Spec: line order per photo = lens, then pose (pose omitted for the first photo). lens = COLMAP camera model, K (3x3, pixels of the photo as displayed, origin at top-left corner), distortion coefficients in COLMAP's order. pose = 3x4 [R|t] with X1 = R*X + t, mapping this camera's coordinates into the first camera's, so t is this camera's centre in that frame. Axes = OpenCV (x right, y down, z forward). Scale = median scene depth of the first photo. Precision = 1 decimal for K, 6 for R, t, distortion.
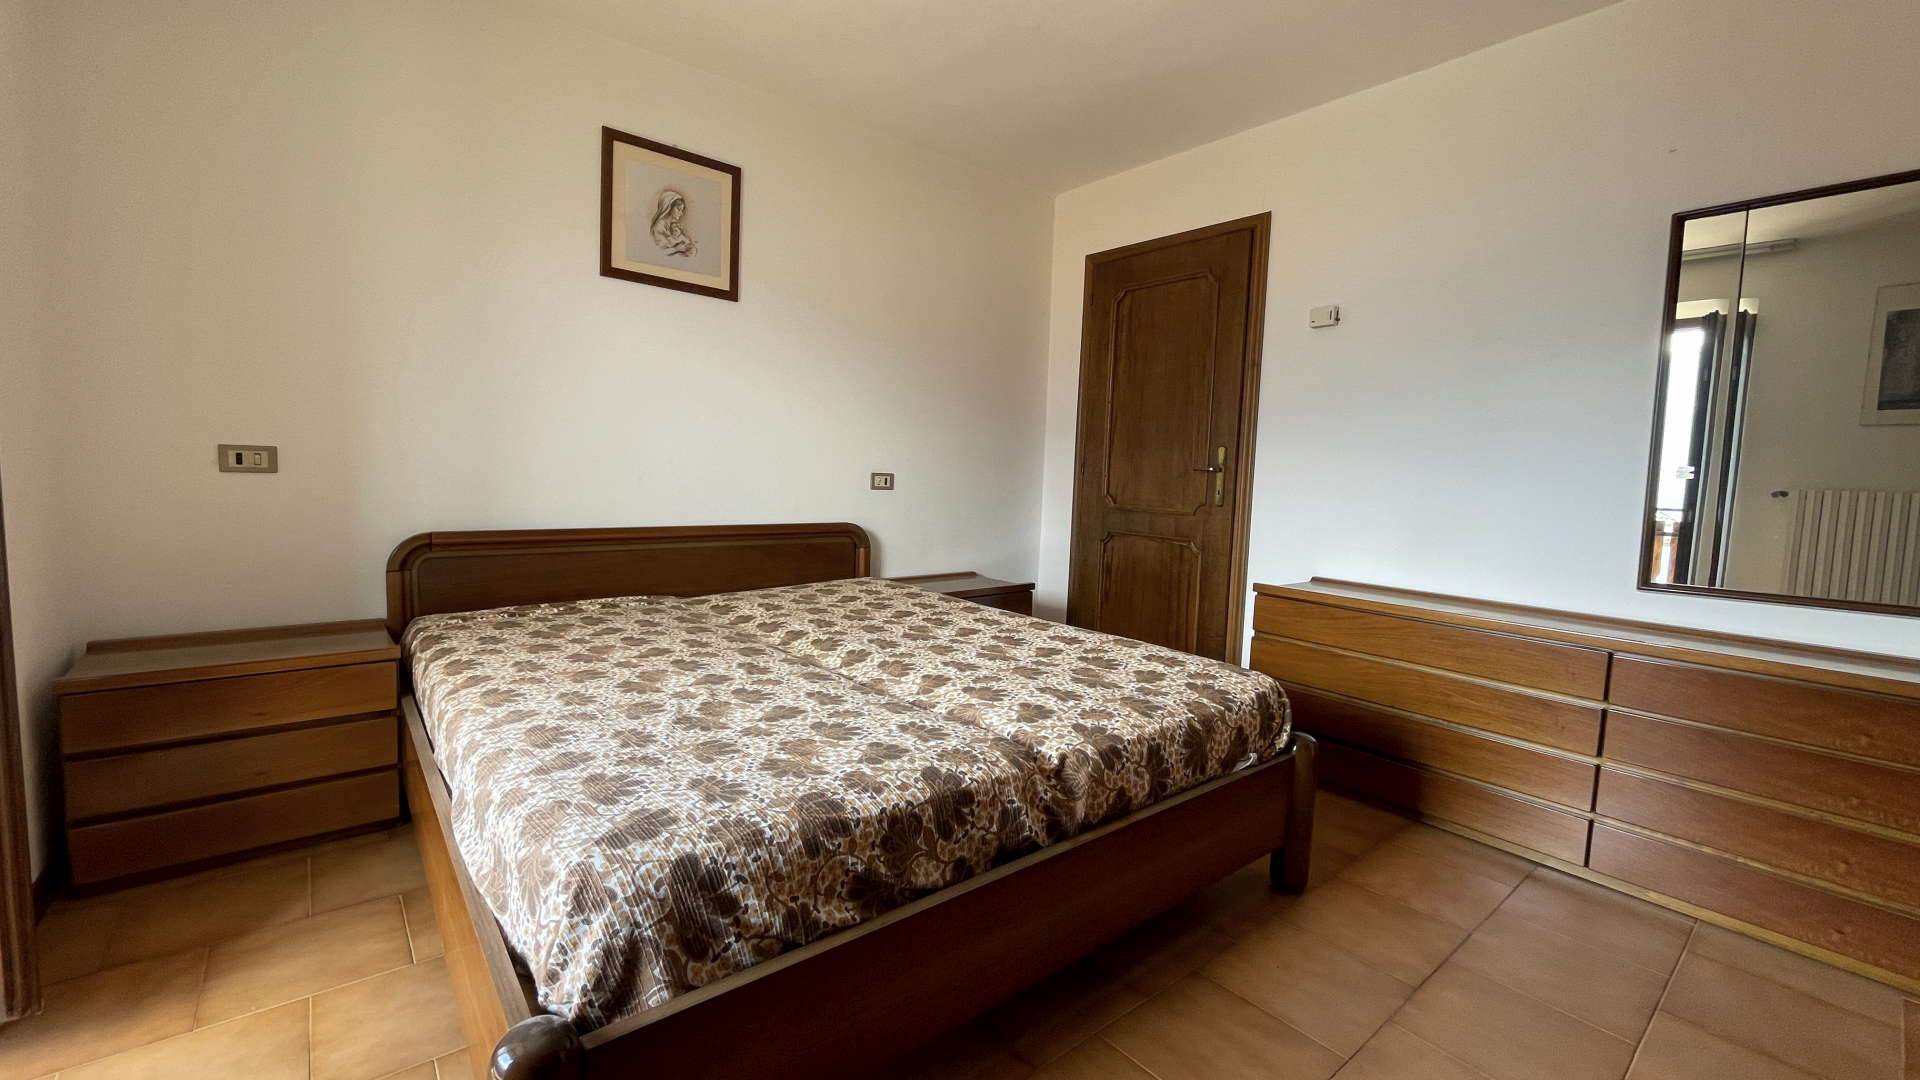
lens RADIAL K [[780.5, 0, 956.9], [0, 780.5, 535.7], [0, 0, 1]] dist [-0.009463, 0.004020]
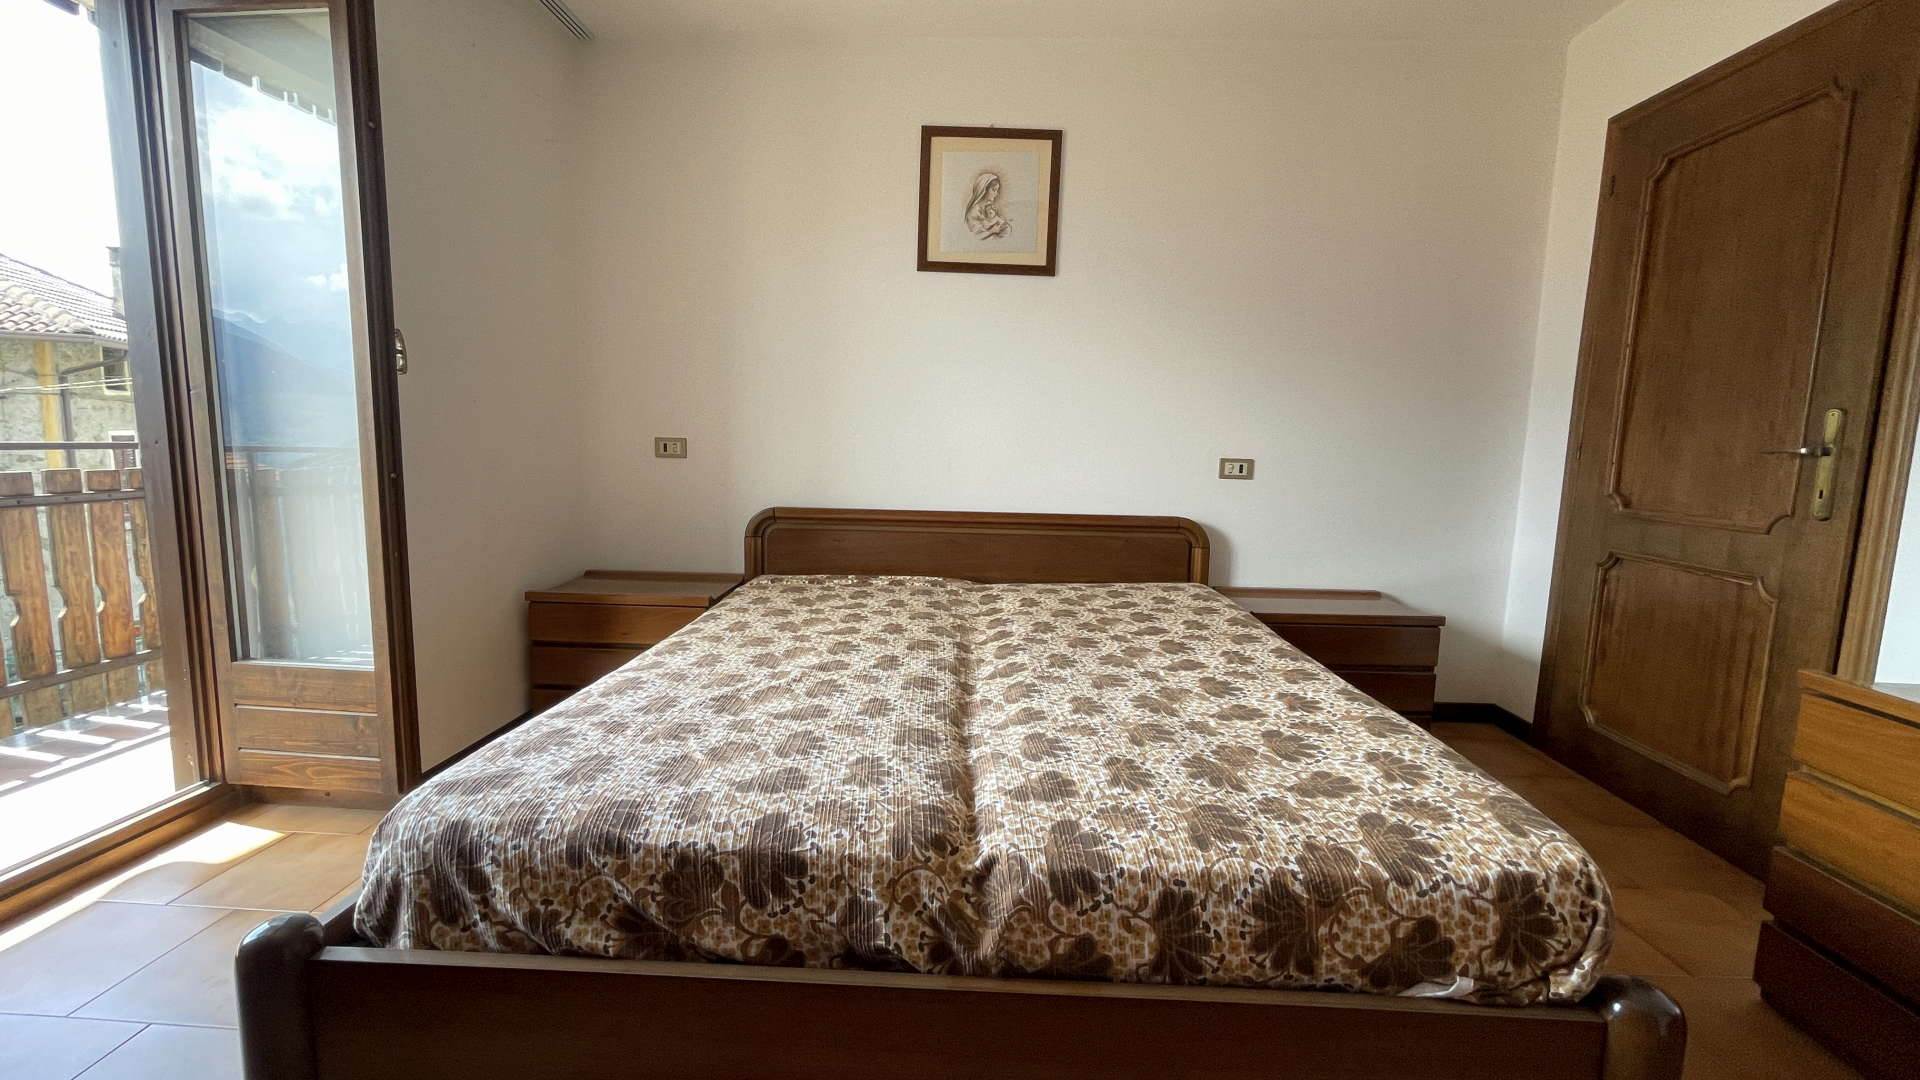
lens RADIAL K [[780.5, 0, 951.0], [0, 780.5, 537.2], [0, 0, 1]] dist [-0.009463, 0.004020]
pose [[0.746485, 0.065709, -0.662150, 0.499872], [-0.054717, 0.997804, 0.037332, -0.026856], [0.663149, 0.008363, 0.748441, 0.404975]]
